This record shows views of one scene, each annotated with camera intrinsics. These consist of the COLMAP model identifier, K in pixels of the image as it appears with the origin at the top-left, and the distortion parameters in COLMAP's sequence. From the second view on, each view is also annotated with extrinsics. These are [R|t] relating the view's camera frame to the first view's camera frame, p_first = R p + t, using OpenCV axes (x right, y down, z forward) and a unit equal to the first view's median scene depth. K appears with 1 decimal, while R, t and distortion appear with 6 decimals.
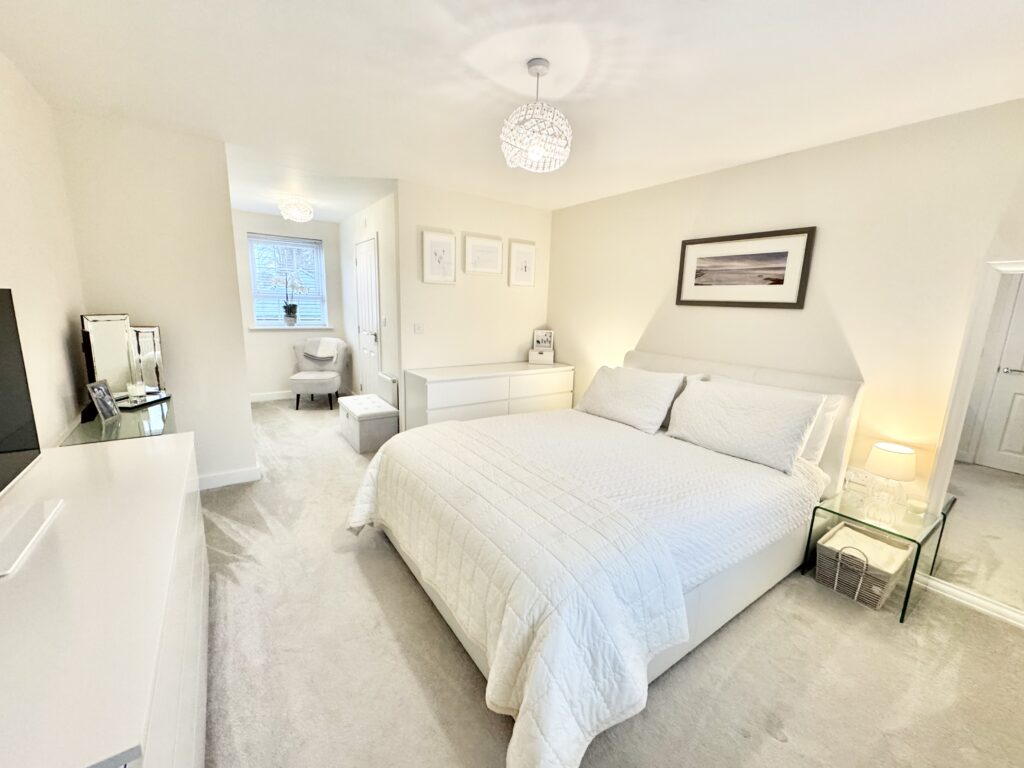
lens RADIAL K [[411.2, 0, 512.0], [0, 411.2, 384.0], [0, 0, 1]] dist [-0.000221, -0.000124]
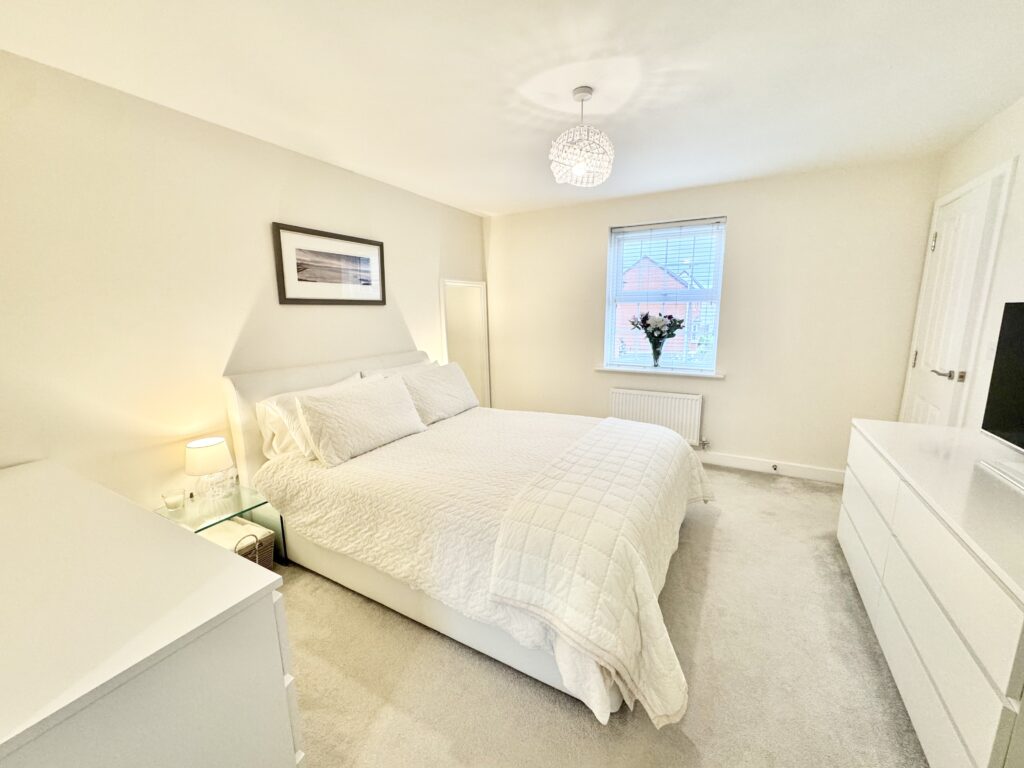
lens RADIAL K [[411.2, 0, 512.0], [0, 411.2, 384.0], [0, 0, 1]] dist [-0.000221, -0.000124]
pose [[-0.440308, -0.193734, 0.876696, -0.554771], [0.168034, 0.941409, 0.292427, -0.220704], [-0.881983, 0.276073, -0.381956, 1.027528]]
